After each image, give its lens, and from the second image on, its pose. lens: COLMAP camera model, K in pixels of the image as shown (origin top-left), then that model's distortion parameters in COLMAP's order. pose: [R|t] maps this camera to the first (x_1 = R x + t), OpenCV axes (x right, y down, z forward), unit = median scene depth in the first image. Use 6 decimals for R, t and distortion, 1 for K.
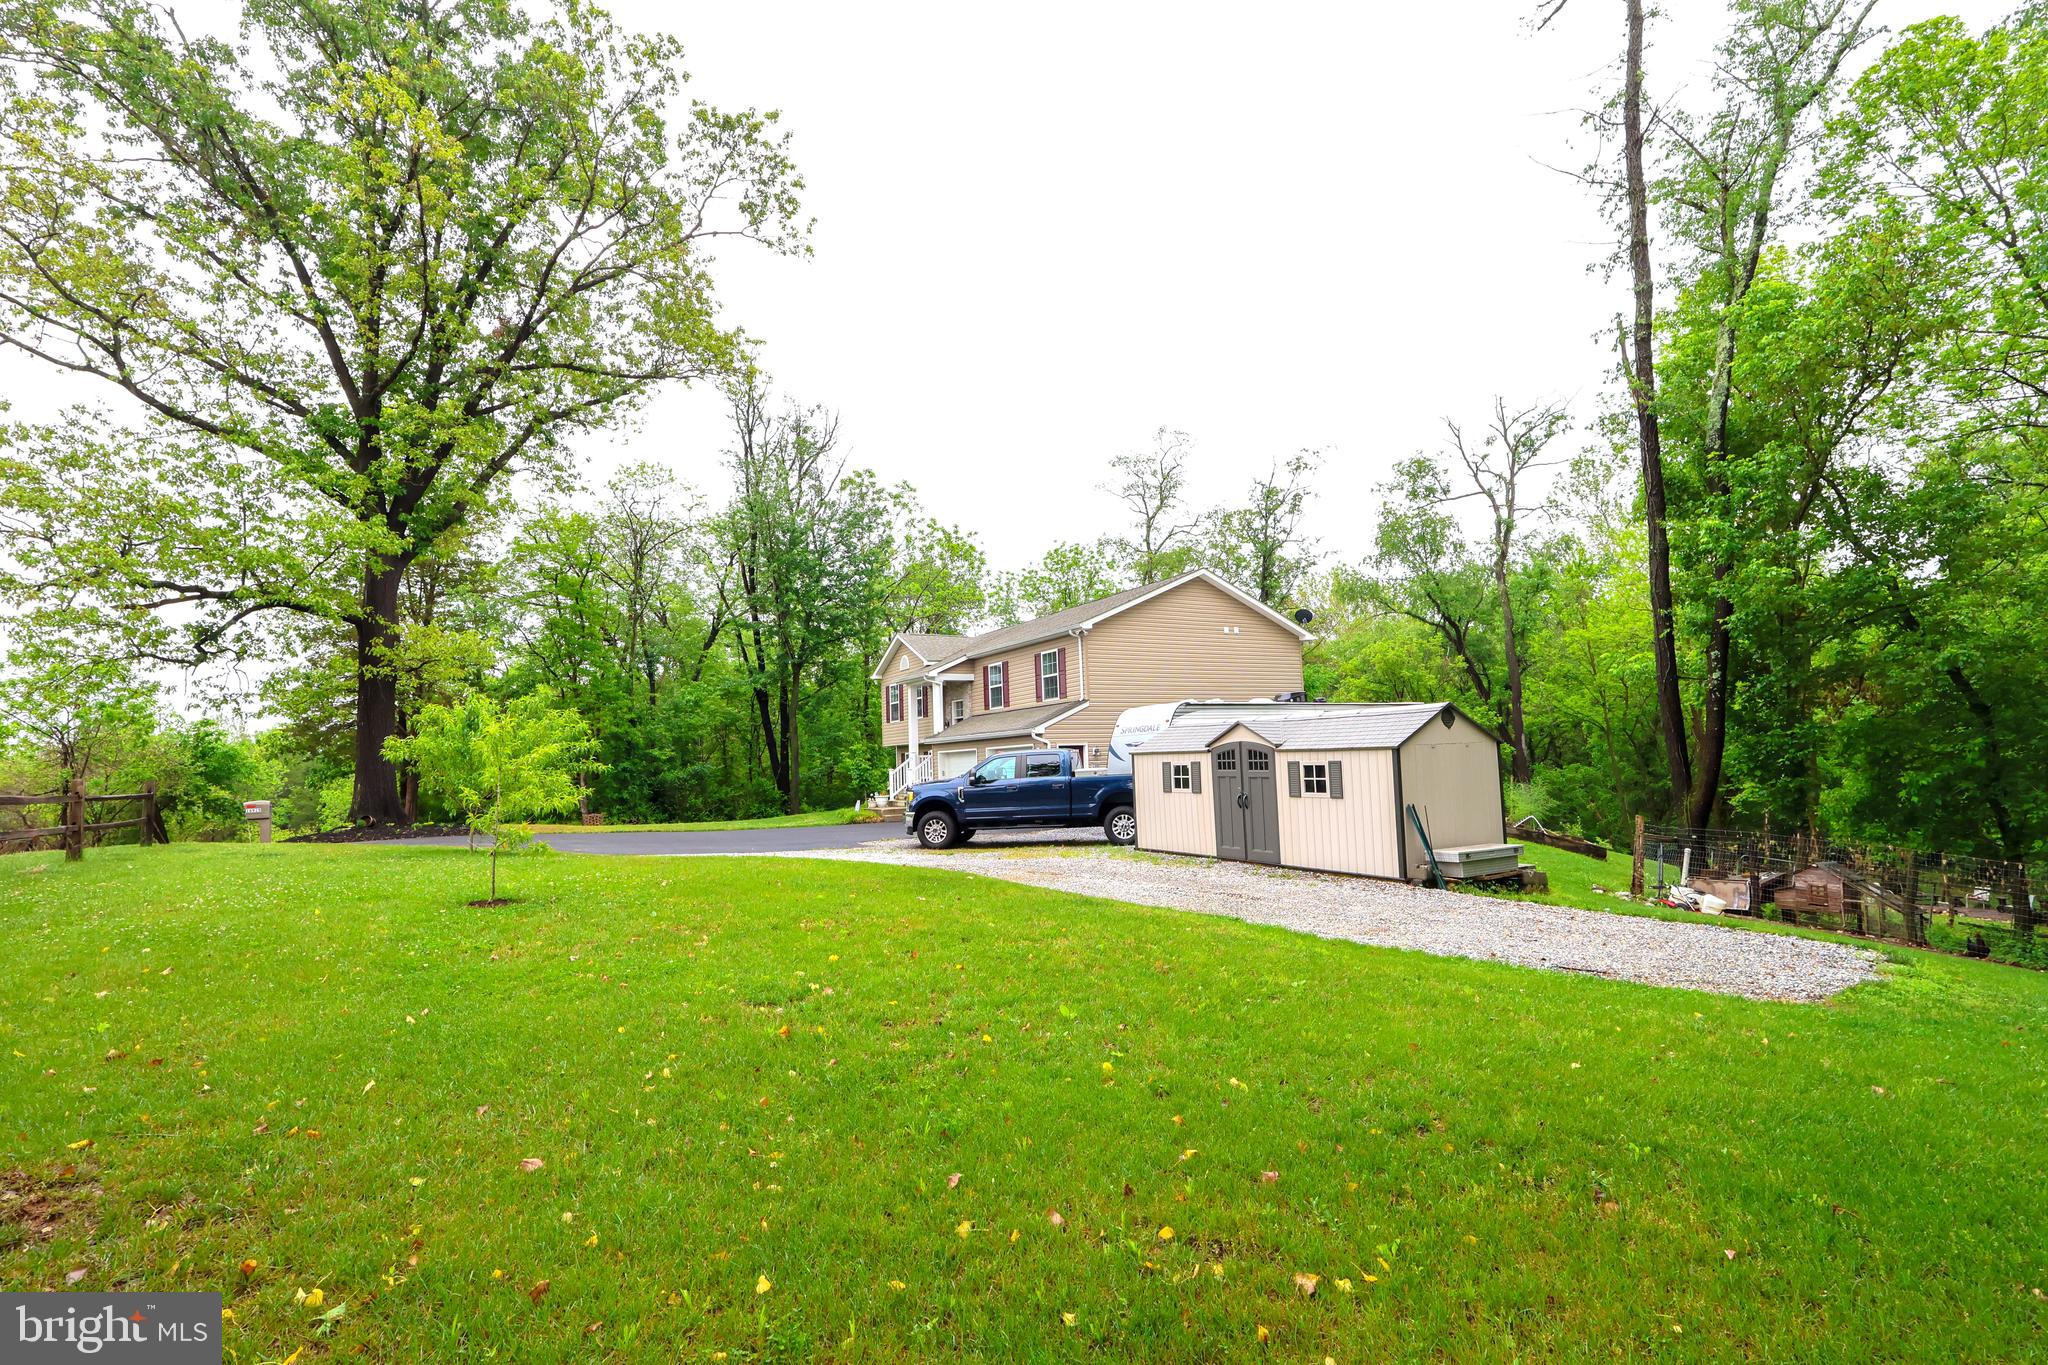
lens RADIAL K [[947.0, 0, 1017.3], [0, 947.0, 682.9], [0, 0, 1]] dist [0.001291, 0.000525]
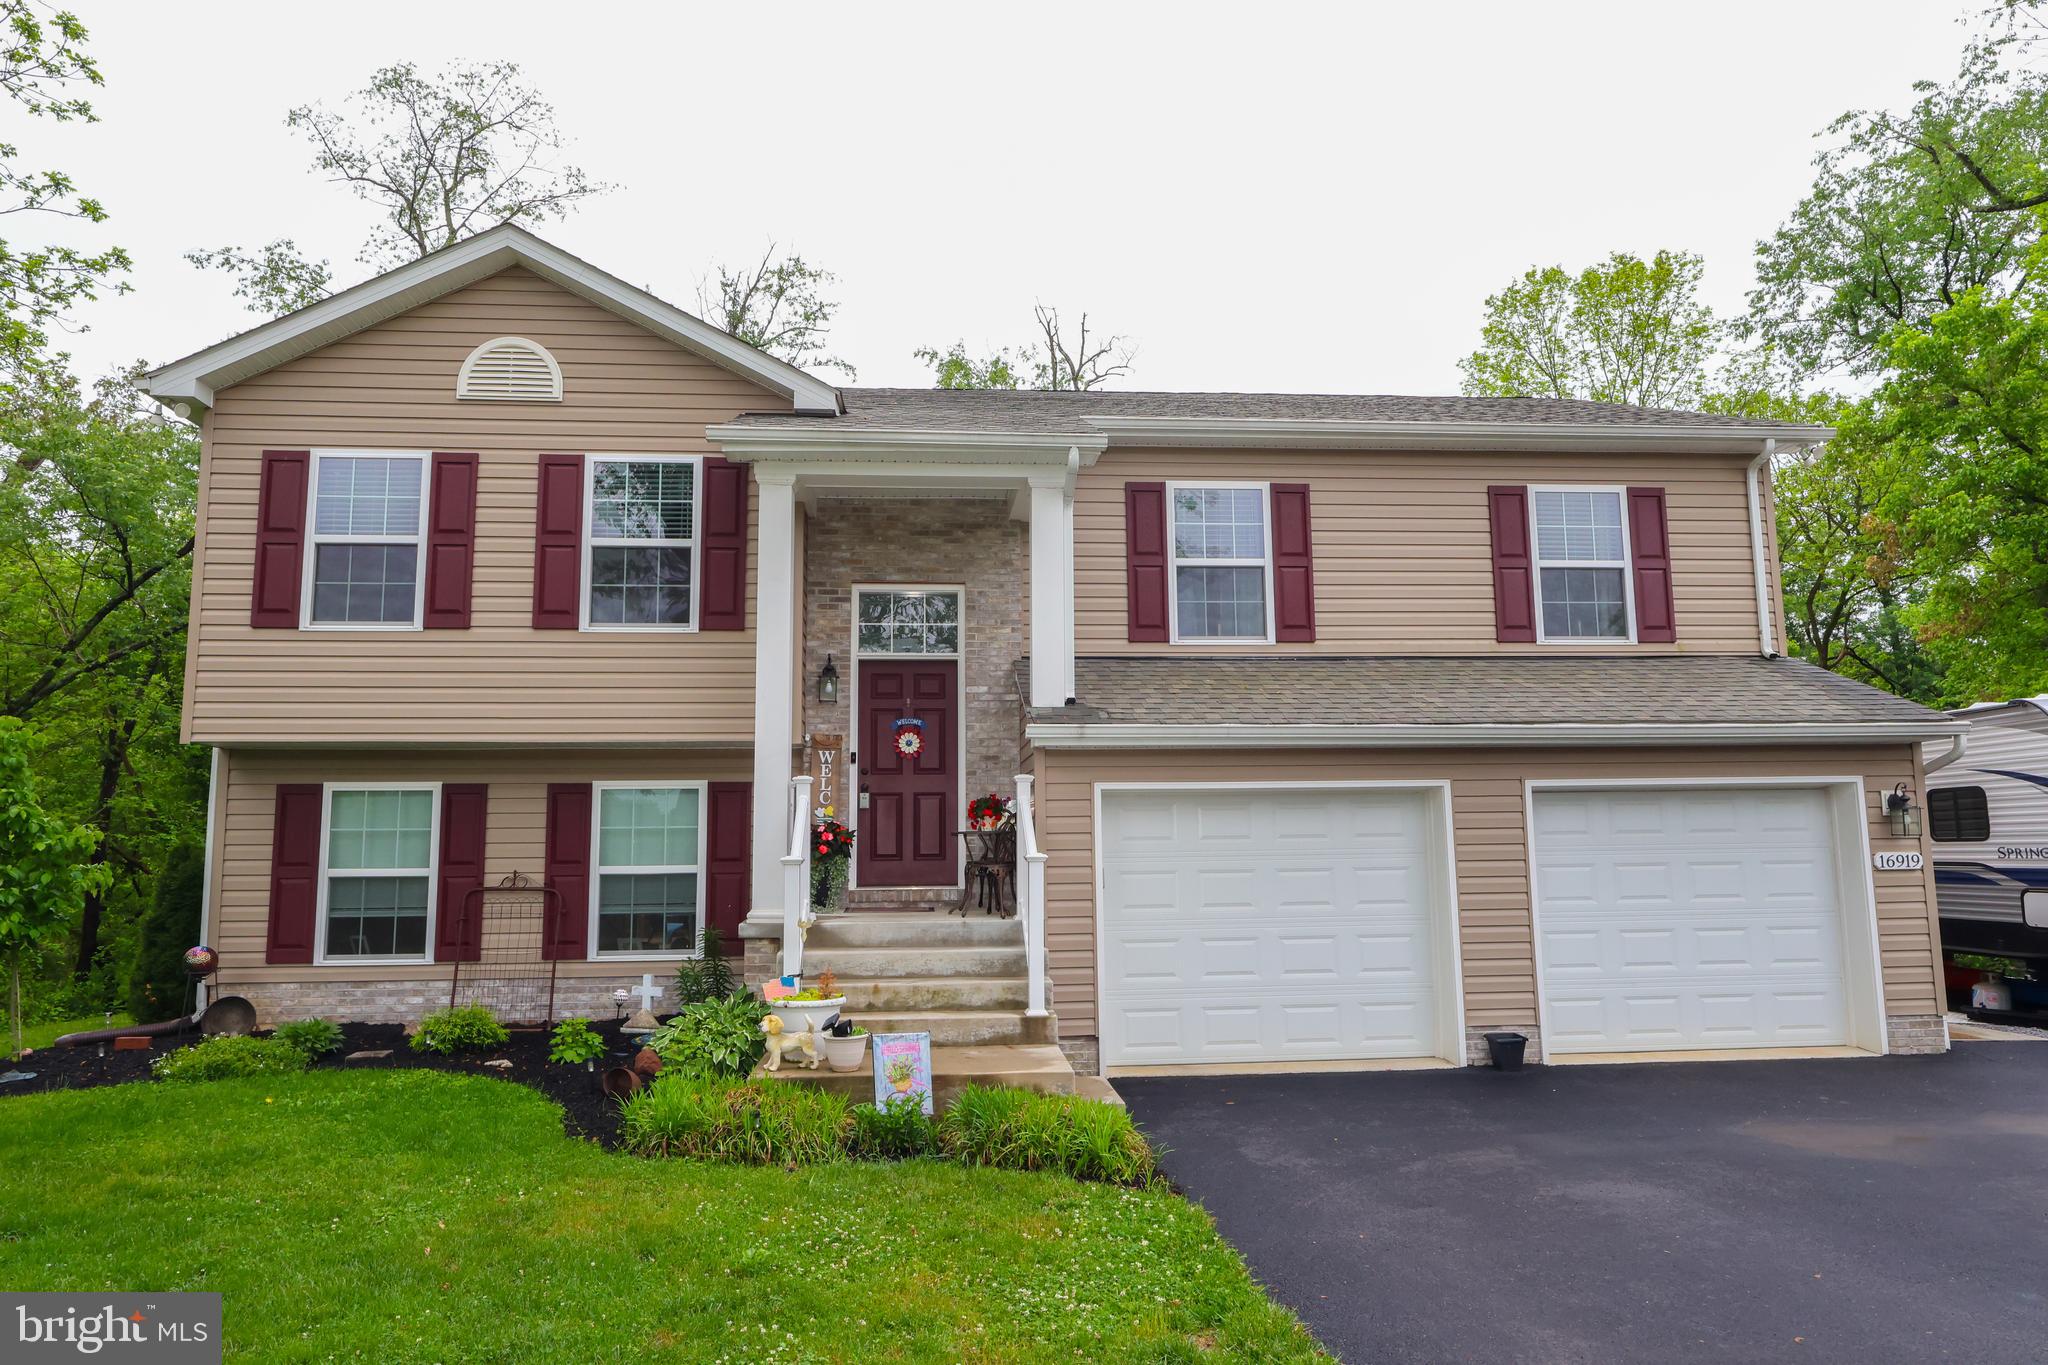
lens RADIAL K [[1310.0, 0, 1026.5], [0, 1310.0, 683.3], [0, 0, 1]] dist [-0.001191, 0.002410]
pose [[0.417026, 0.138290, 0.898313, -0.387768], [-0.084614, 0.989972, -0.113120, 0.087219], [-0.904948, -0.028835, 0.424545, 0.891438]]
